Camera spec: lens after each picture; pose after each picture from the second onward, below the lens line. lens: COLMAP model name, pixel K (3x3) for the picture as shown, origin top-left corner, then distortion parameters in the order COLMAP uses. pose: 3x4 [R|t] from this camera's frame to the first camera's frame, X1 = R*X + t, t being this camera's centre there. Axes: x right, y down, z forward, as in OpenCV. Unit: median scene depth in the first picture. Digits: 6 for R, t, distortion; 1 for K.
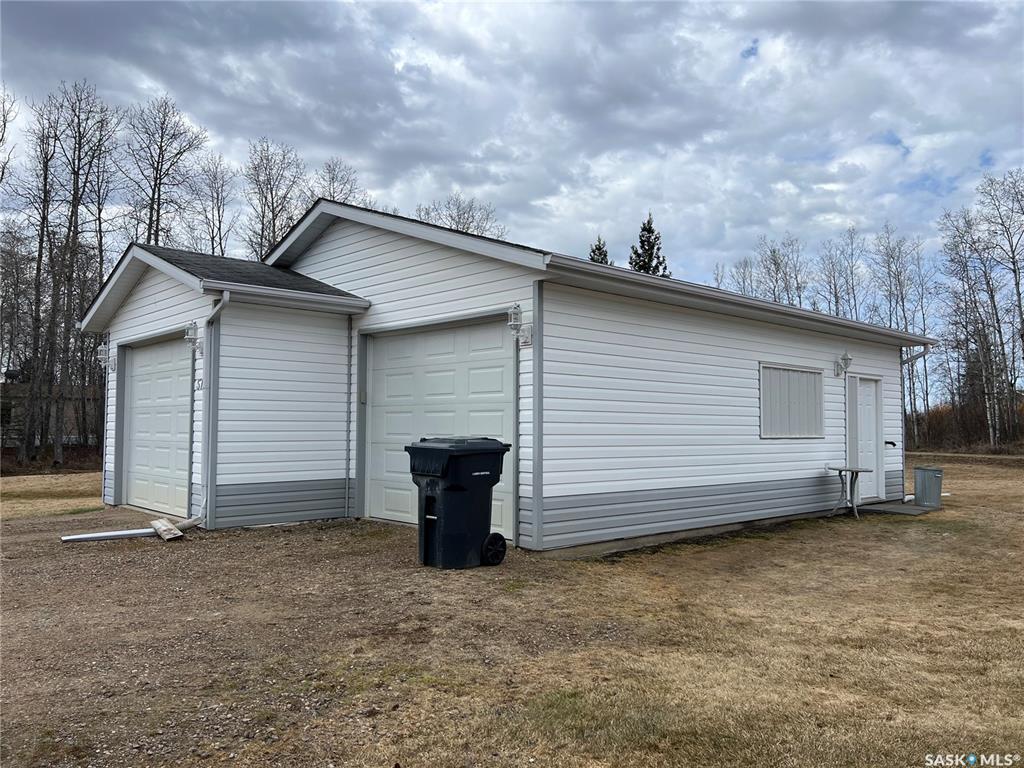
lens RADIAL K [[750.4, 0, 513.3], [0, 750.4, 393.4], [0, 0, 1]] dist [0.063099, -0.074927]
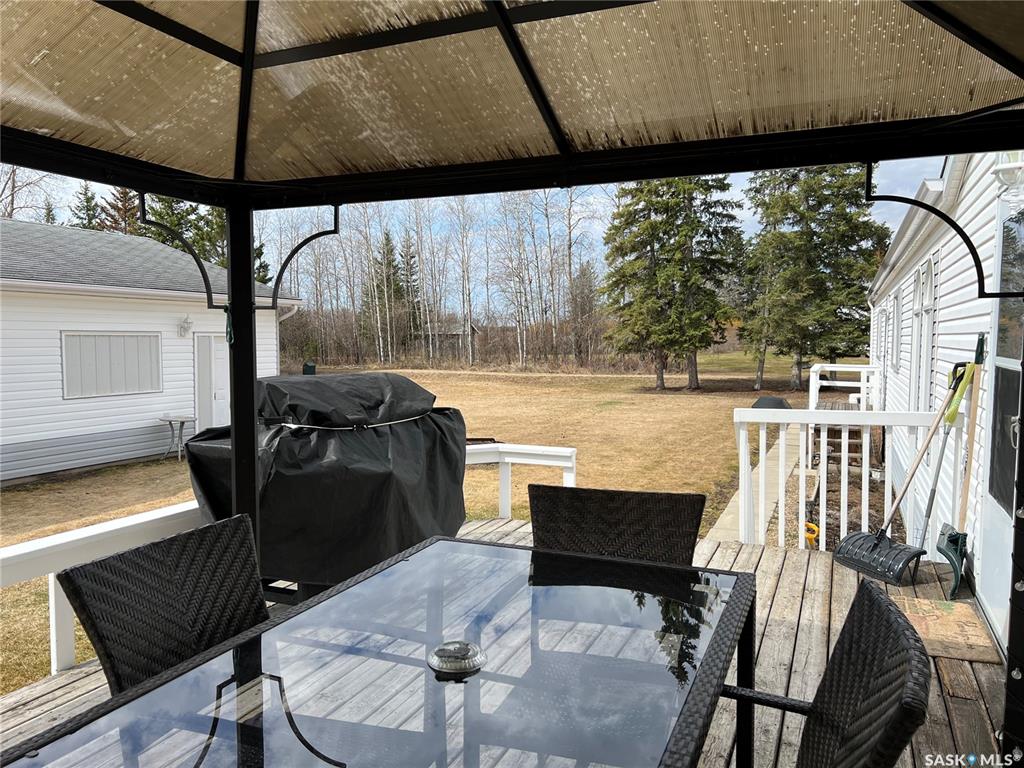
lens RADIAL K [[750.4, 0, 513.3], [0, 750.4, 393.4], [0, 0, 1]] dist [0.063099, -0.074927]
pose [[0.911601, -0.035310, 0.409557, 0.472505], [-0.014081, 0.993037, 0.116957, -0.091156], [-0.410835, -0.112385, 0.904756, -0.302550]]
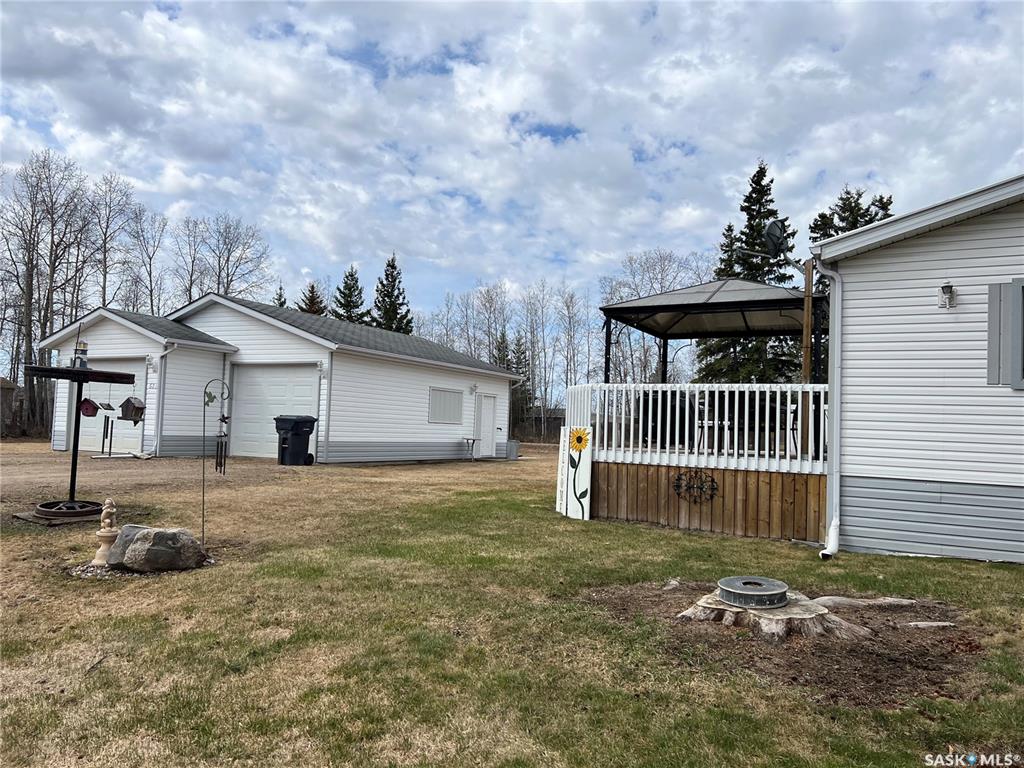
lens RADIAL K [[750.4, 0, 513.3], [0, 750.4, 393.4], [0, 0, 1]] dist [0.063099, -0.074927]
pose [[0.943030, 0.043220, 0.329889, -0.150605], [-0.043093, 0.999041, -0.007701, -0.016847], [-0.329906, -0.006954, 0.943988, -1.080088]]
